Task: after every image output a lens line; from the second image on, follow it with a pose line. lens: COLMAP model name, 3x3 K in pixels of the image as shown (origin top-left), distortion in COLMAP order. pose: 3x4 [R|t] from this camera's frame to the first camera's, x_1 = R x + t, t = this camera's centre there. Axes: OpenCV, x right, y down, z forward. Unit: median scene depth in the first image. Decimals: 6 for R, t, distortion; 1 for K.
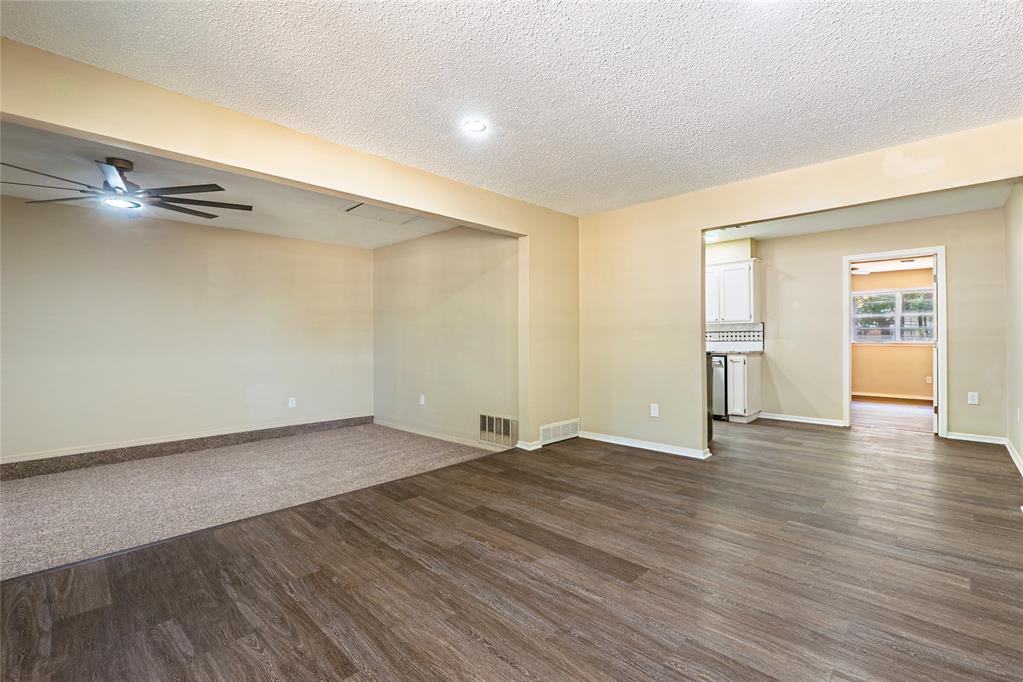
lens RADIAL K [[446.4, 0, 533.1], [0, 446.4, 336.6], [0, 0, 1]] dist [-0.009167, -0.000050]
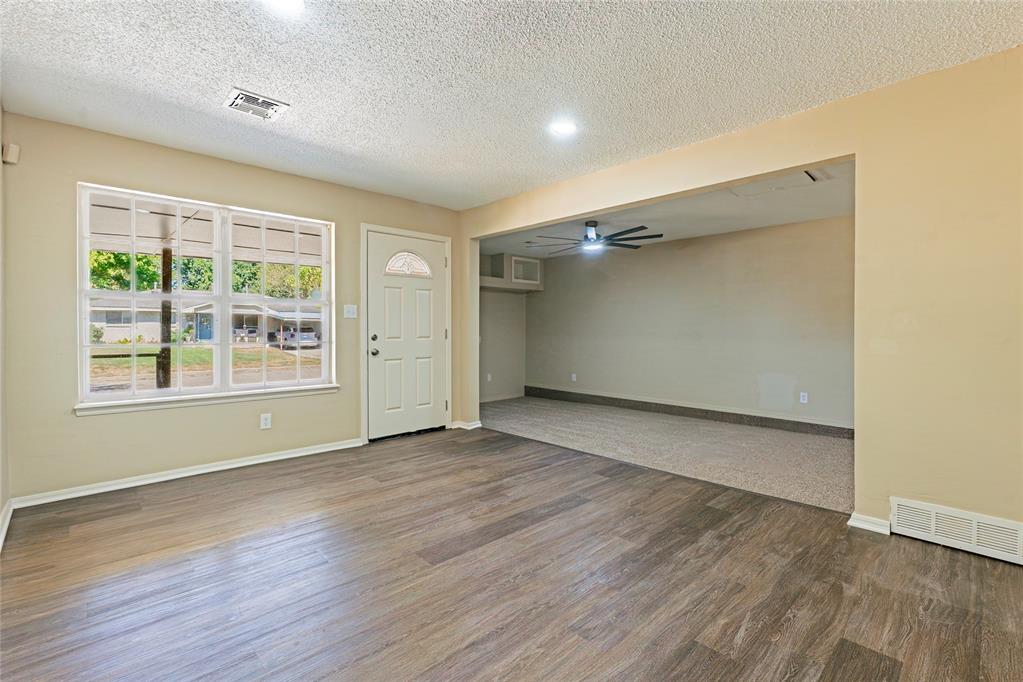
lens RADIAL K [[462.0, 0, 515.1], [0, 462.0, 334.6], [0, 0, 1]] dist [-0.008573, 0.000381]
pose [[-0.053887, 0.018860, -0.998369, 0.911380], [0.001198, 0.999822, 0.018823, -0.006311], [0.998546, -0.000181, -0.053900, 0.892937]]
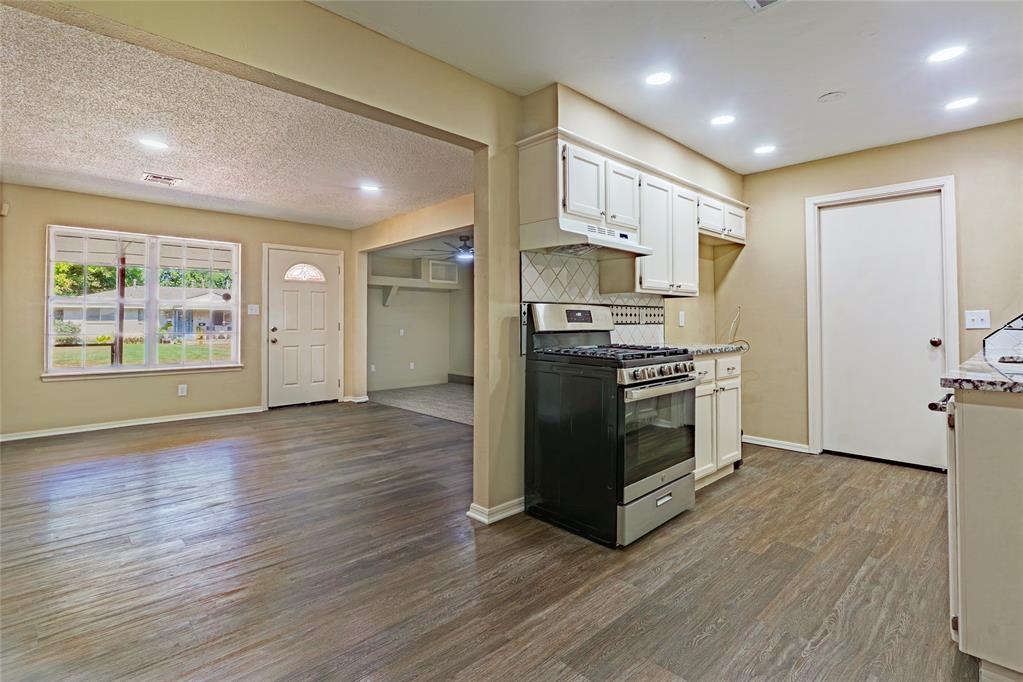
lens RADIAL K [[487.8, 0, 520.1], [0, 487.8, 315.2], [0, 0, 1]] dist [-0.004347, -0.000637]
pose [[-0.055015, -0.012027, -0.998413, 1.473878], [0.006067, 0.999905, -0.012379, 0.003052], [0.998467, -0.006739, -0.054936, 1.536294]]
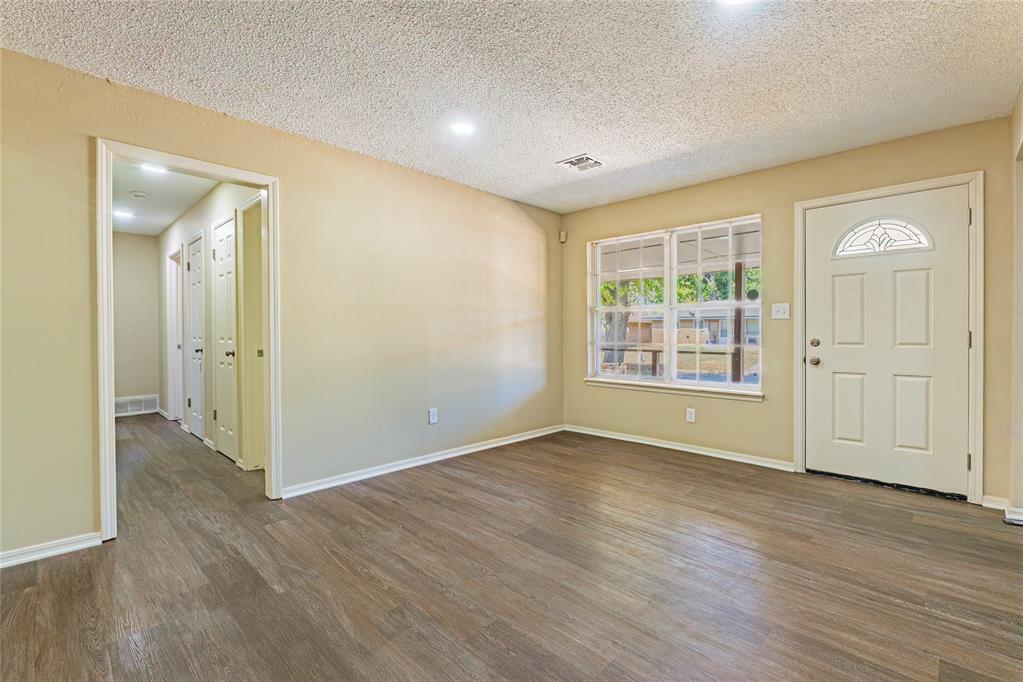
lens RADIAL K [[462.0, 0, 515.1], [0, 462.0, 334.6], [0, 0, 1]] dist [-0.008573, 0.000381]
pose [[-0.999778, 0.006257, 0.020120, 0.165972], [0.006317, 0.999976, 0.002893, 0.003777], [-0.020101, 0.003019, -0.999793, 1.567514]]
